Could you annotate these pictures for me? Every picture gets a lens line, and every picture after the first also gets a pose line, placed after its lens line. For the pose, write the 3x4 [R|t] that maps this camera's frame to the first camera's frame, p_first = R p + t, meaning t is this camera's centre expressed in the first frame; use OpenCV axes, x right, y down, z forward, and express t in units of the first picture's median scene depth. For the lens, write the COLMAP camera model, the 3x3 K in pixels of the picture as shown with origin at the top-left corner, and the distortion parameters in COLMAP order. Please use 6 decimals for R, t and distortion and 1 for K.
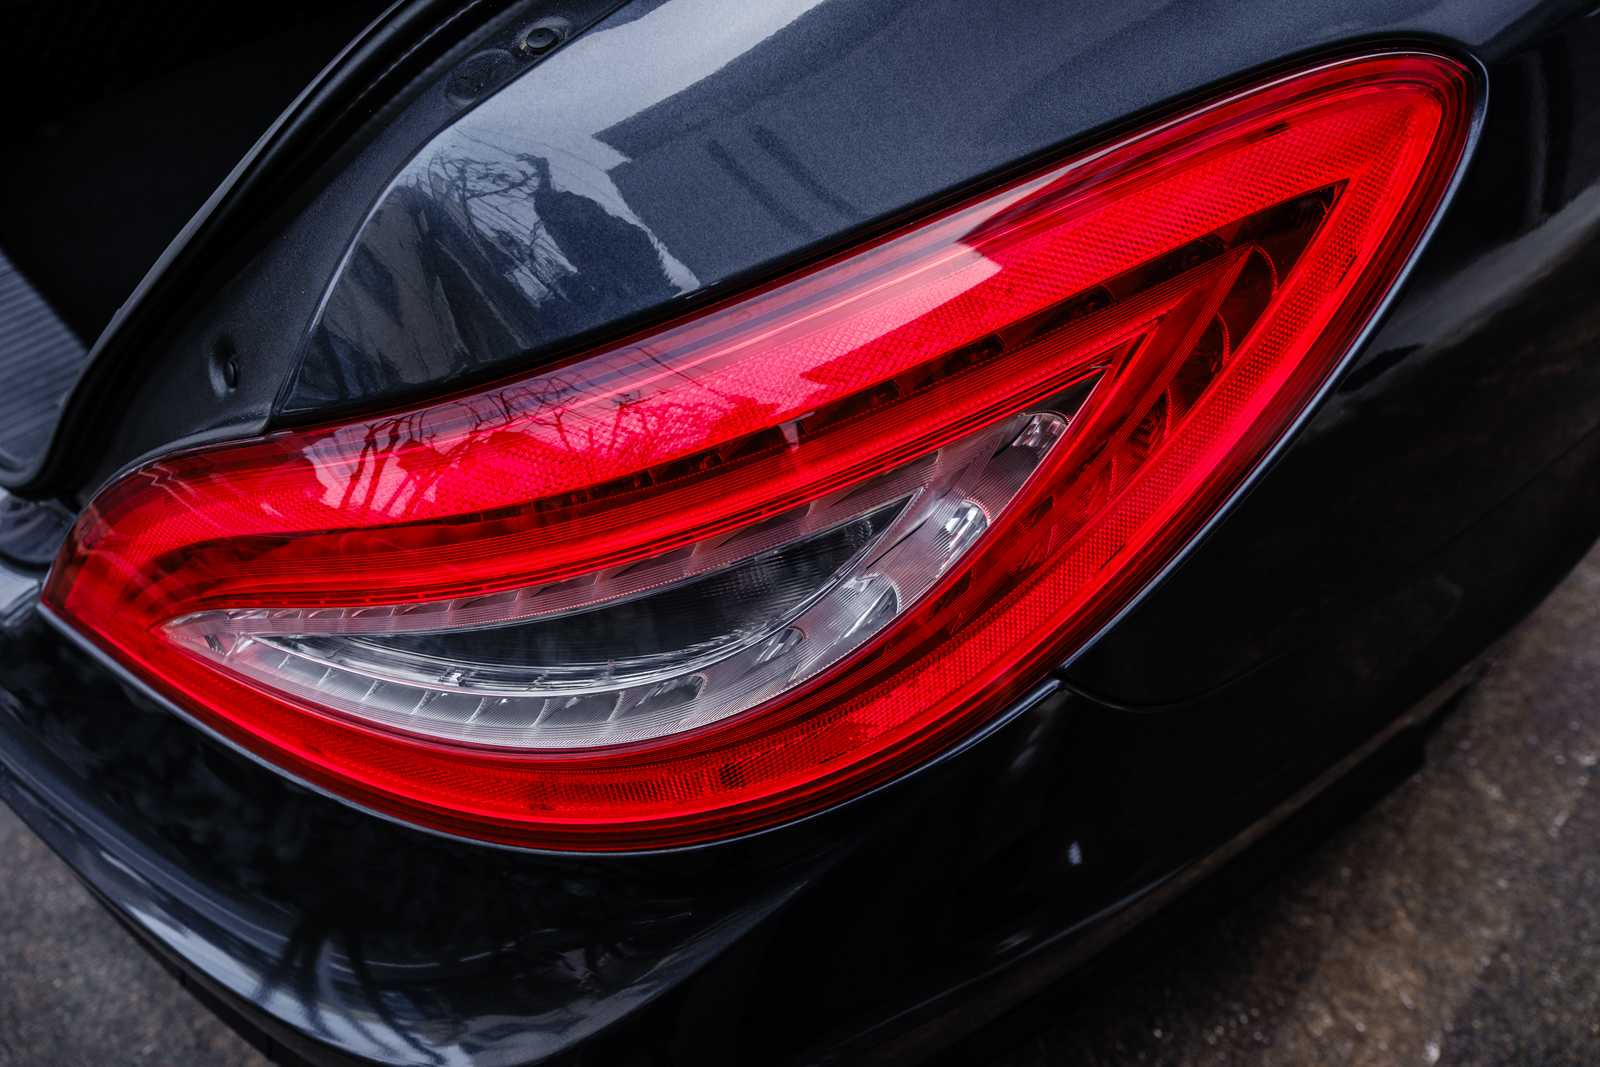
lens RADIAL K [[1097.9, 0, 809.2], [0, 1097.9, 533.3], [0, 0, 1]] dist [-0.008187, -0.003269]
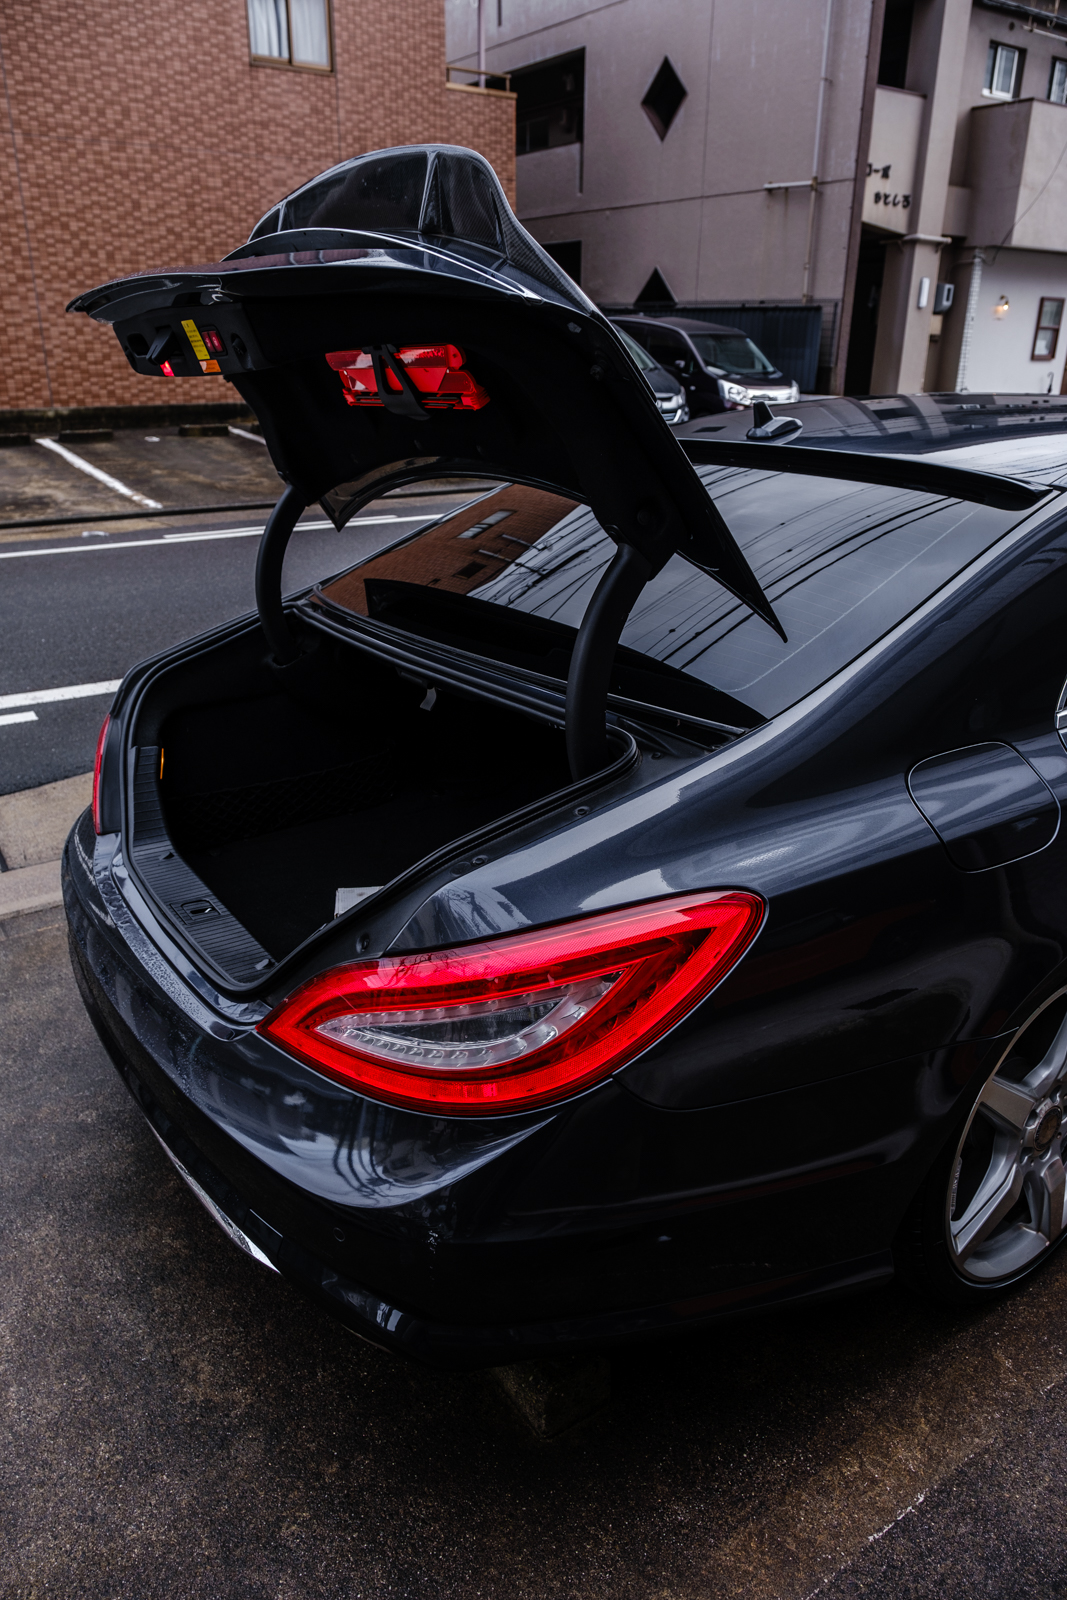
lens RADIAL K [[1081.9, 0, 529.5], [0, 1081.9, 823.4], [0, 0, 1]] dist [-0.029279, 0.001626]
pose [[0.979574, 0.103808, -0.172220, 0.183055], [-0.165019, 0.904403, -0.393477, 0.286399], [0.114910, 0.413859, 0.903059, -0.795916]]
